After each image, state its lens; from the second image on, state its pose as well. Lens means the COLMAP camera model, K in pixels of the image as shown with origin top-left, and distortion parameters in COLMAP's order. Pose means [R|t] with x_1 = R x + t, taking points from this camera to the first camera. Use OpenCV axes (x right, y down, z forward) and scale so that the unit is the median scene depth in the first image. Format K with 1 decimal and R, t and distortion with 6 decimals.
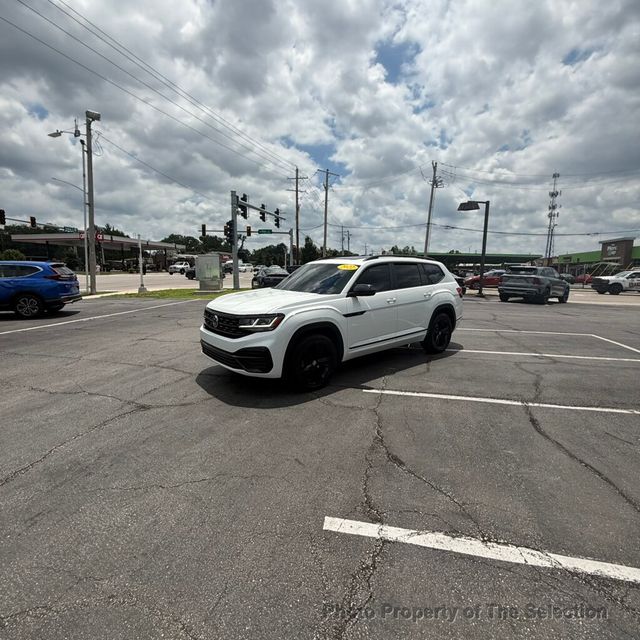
lens RADIAL K [[339.6, 0, 318.6], [0, 339.6, 333.9], [0, 0, 1]] dist [-0.004041, -0.000340]
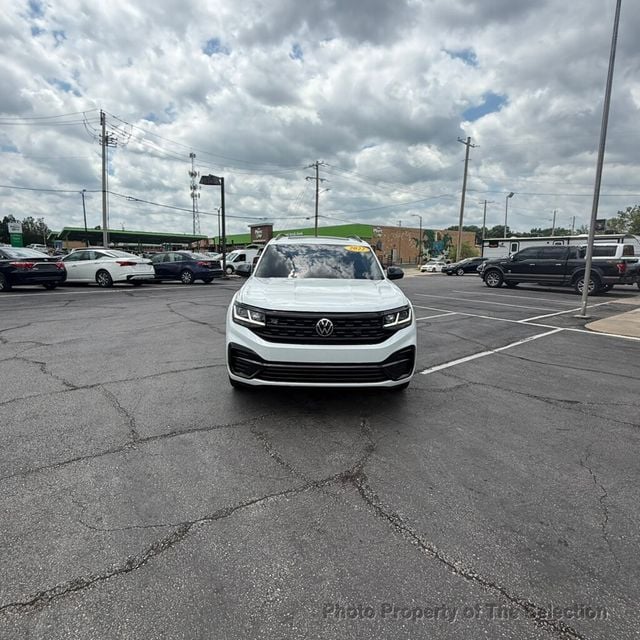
lens RADIAL K [[393.1, 0, 314.9], [0, 393.1, 321.7], [0, 0, 1]] dist [-0.009587, 0.007040]
pose [[0.610281, -0.137069, 0.780237, -0.099936], [0.142067, 0.987887, 0.062427, -0.010739], [-0.779342, 0.072747, 0.622361, 0.054662]]
